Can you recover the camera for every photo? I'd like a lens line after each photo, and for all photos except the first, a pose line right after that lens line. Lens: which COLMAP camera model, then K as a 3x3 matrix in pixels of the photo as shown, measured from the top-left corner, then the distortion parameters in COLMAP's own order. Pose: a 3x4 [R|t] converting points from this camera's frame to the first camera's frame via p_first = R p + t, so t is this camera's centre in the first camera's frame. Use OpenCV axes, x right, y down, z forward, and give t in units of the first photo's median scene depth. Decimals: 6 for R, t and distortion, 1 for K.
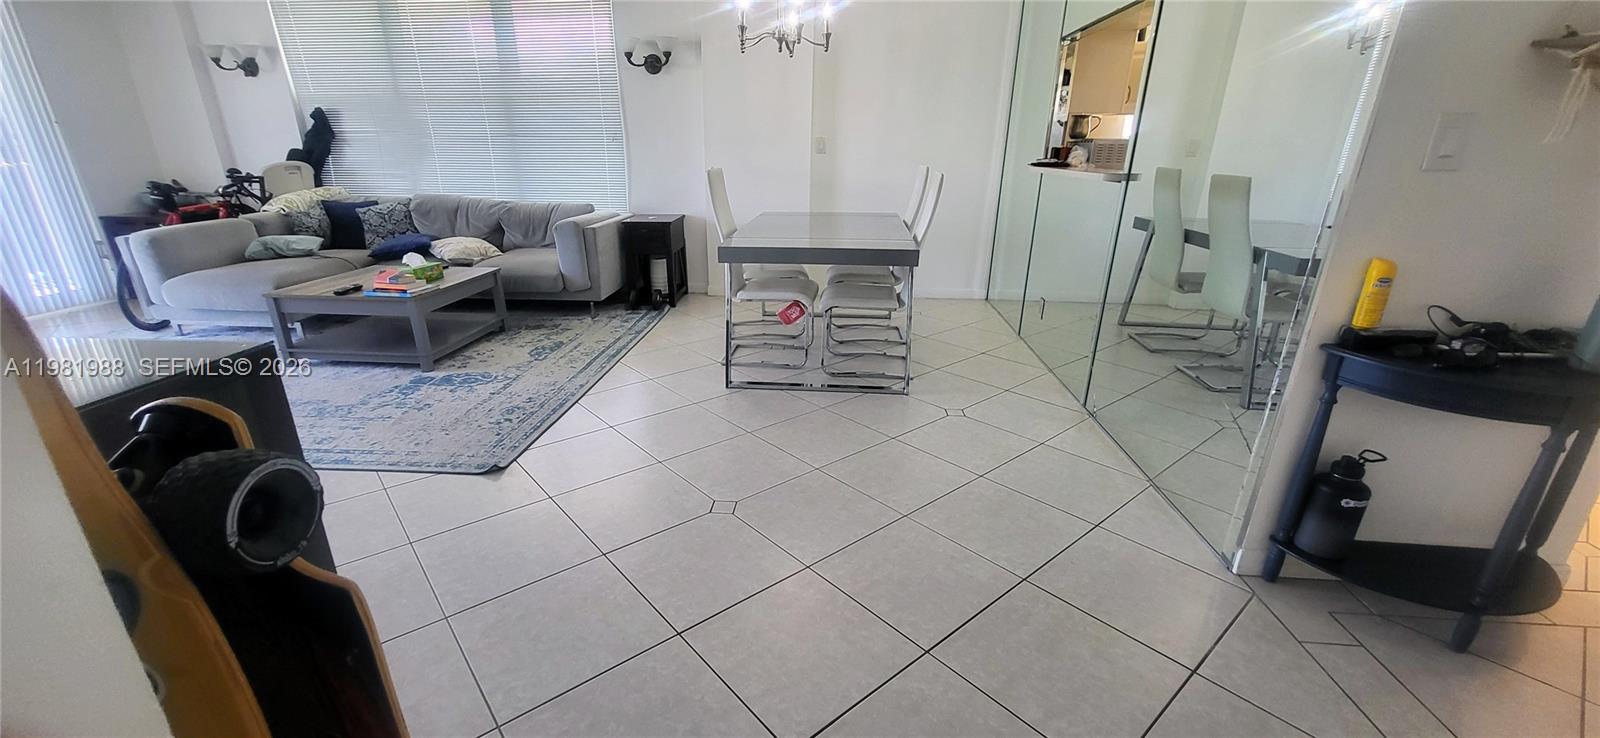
lens RADIAL K [[634.1, 0, 784.6], [0, 634.1, 387.1], [0, 0, 1]] dist [-0.001341, -0.000586]
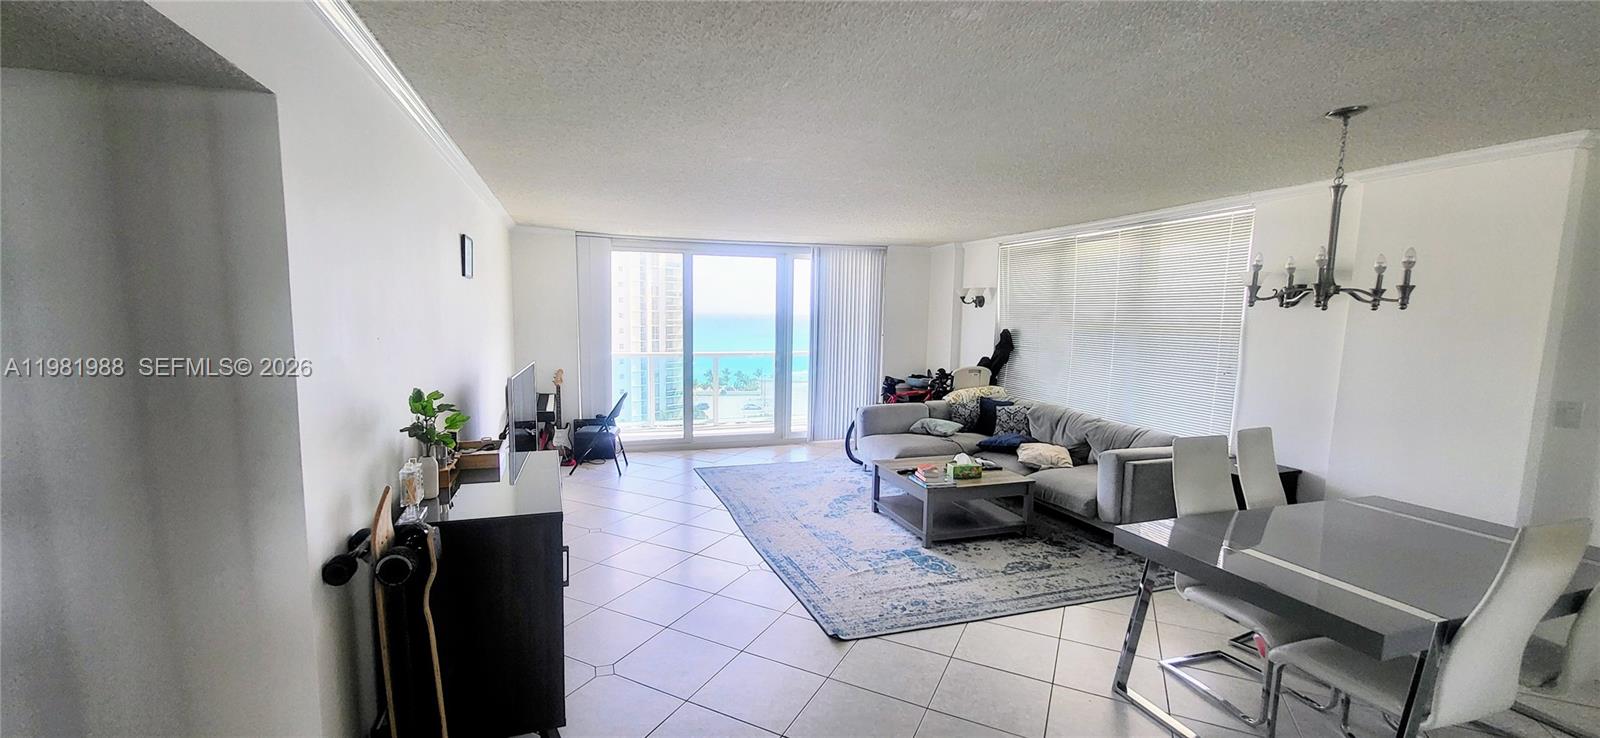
lens RADIAL K [[634.1, 0, 784.6], [0, 634.1, 387.1], [0, 0, 1]] dist [-0.001341, -0.000586]
pose [[0.387293, 0.111351, -0.915208, 0.353207], [-0.337783, 0.940793, -0.028478, -0.156632], [0.857850, 0.320171, 0.401975, 0.131755]]
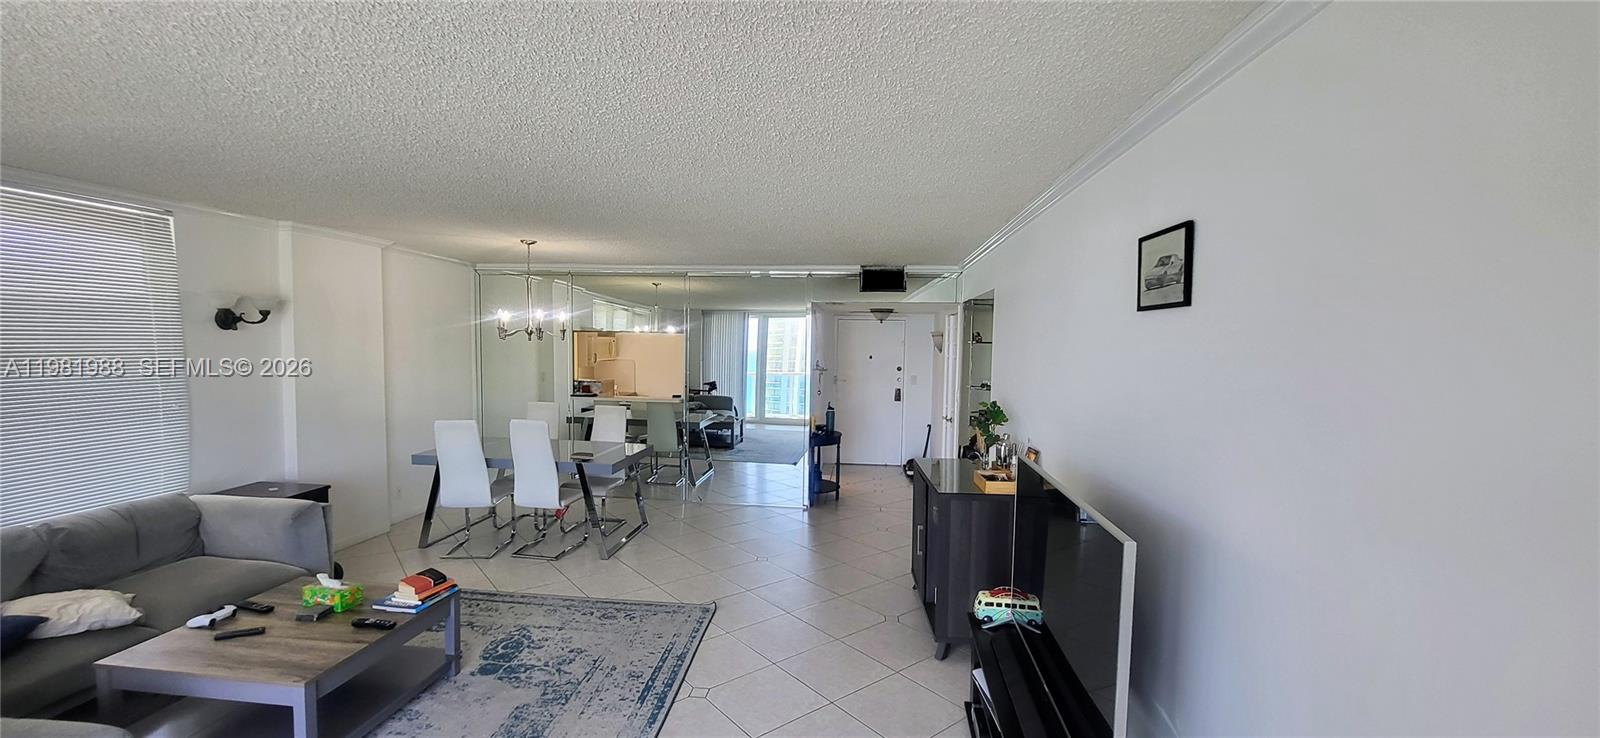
lens RADIAL K [[634.1, 0, 784.6], [0, 634.1, 387.1], [0, 0, 1]] dist [-0.001341, -0.000586]
pose [[0.038881, -0.072512, 0.996609, -1.138093], [0.348740, 0.935635, 0.054470, -0.232964], [-0.936413, 0.345440, 0.061666, 0.309673]]
